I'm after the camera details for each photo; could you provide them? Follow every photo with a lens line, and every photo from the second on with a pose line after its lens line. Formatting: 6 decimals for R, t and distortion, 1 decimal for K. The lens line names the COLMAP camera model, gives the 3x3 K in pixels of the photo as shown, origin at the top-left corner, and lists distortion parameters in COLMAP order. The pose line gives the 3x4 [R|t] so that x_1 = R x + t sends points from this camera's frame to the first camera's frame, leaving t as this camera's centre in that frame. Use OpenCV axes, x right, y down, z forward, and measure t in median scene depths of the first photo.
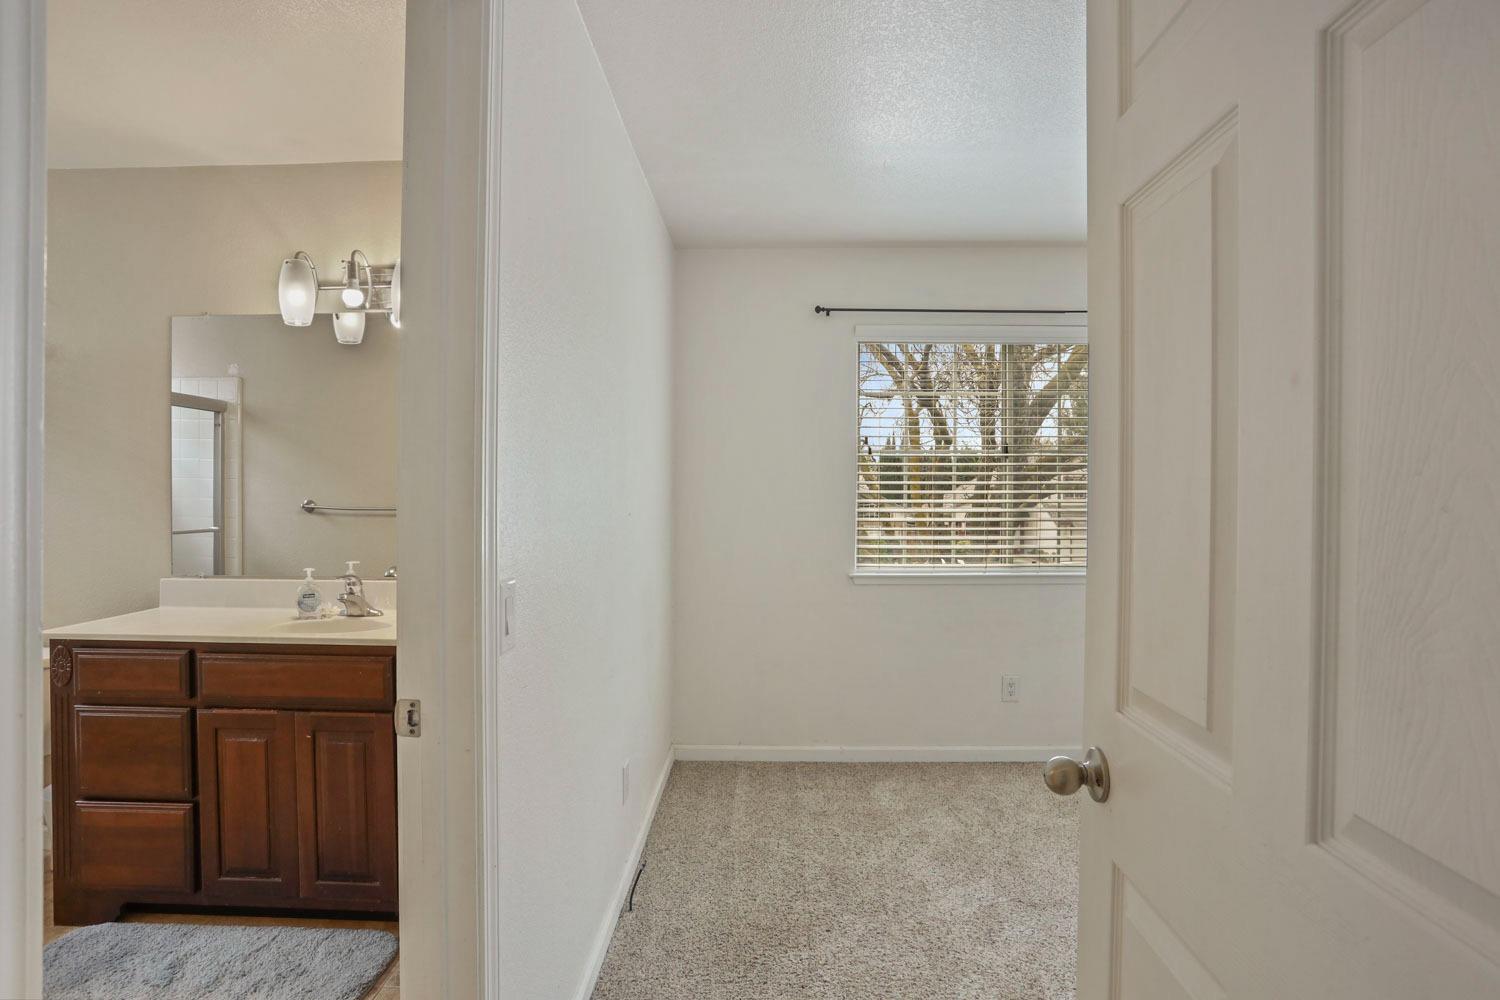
lens RADIAL K [[759.1, 0, 743.4], [0, 759.1, 501.3], [0, 0, 1]] dist [-0.039417, 0.003460]
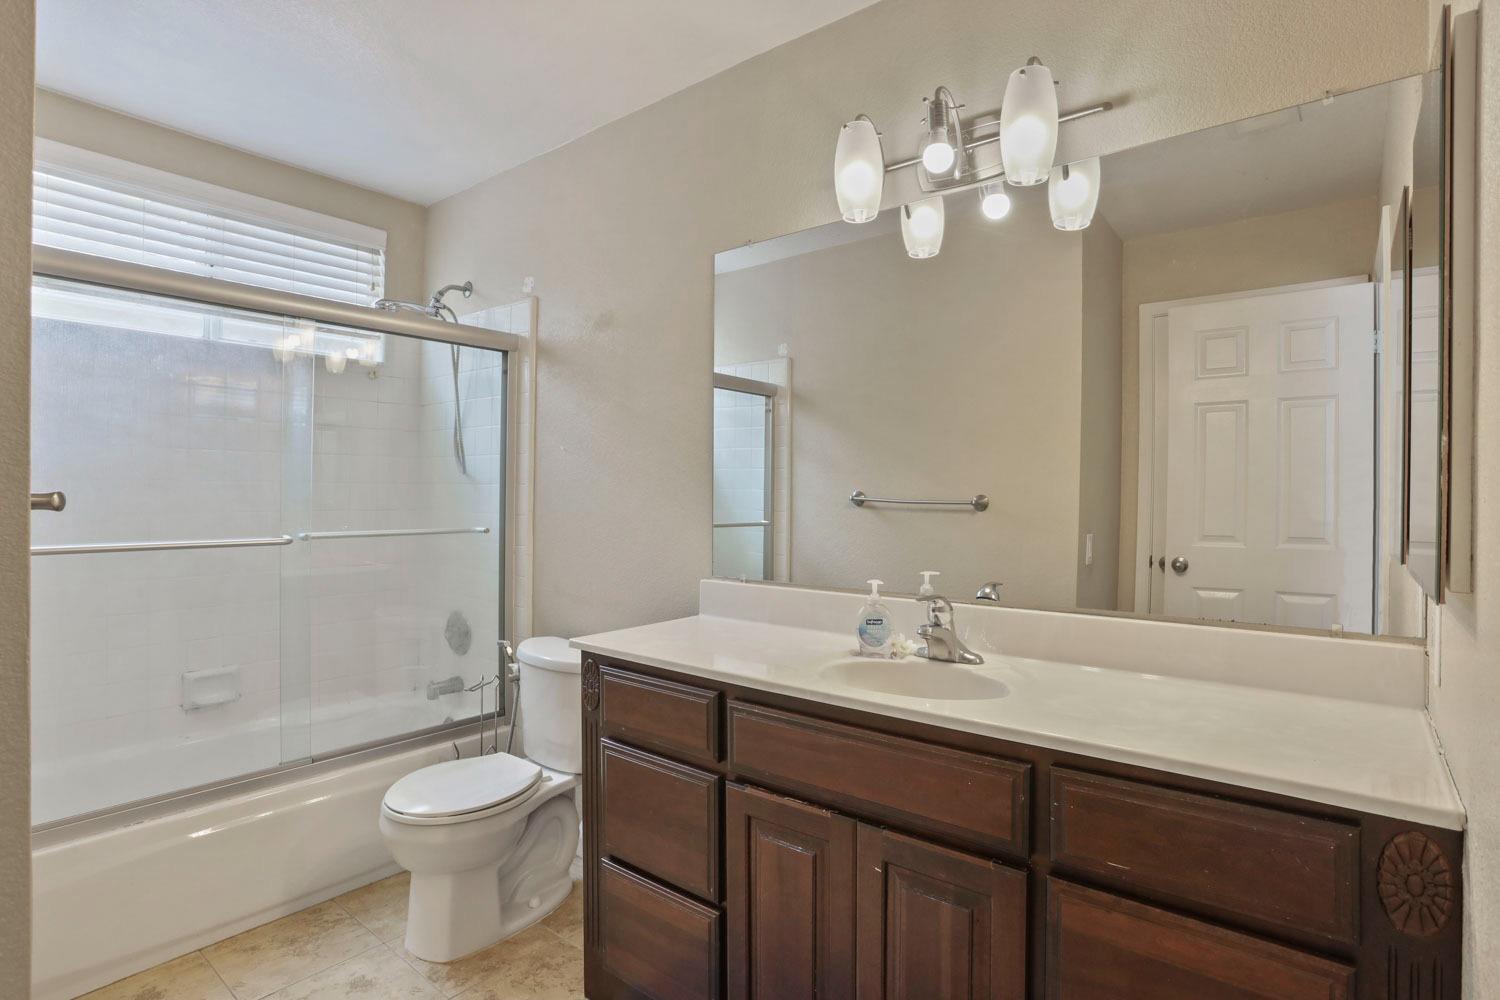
lens RADIAL K [[759.1, 0, 748.5], [0, 759.1, 504.9], [0, 0, 1]] dist [-0.039417, 0.003460]
pose [[0.796272, 0.006157, -0.604908, -0.263464], [-0.007862, 0.999969, -0.000171, 0.024321], [0.604888, 0.004892, 0.796296, 0.398784]]
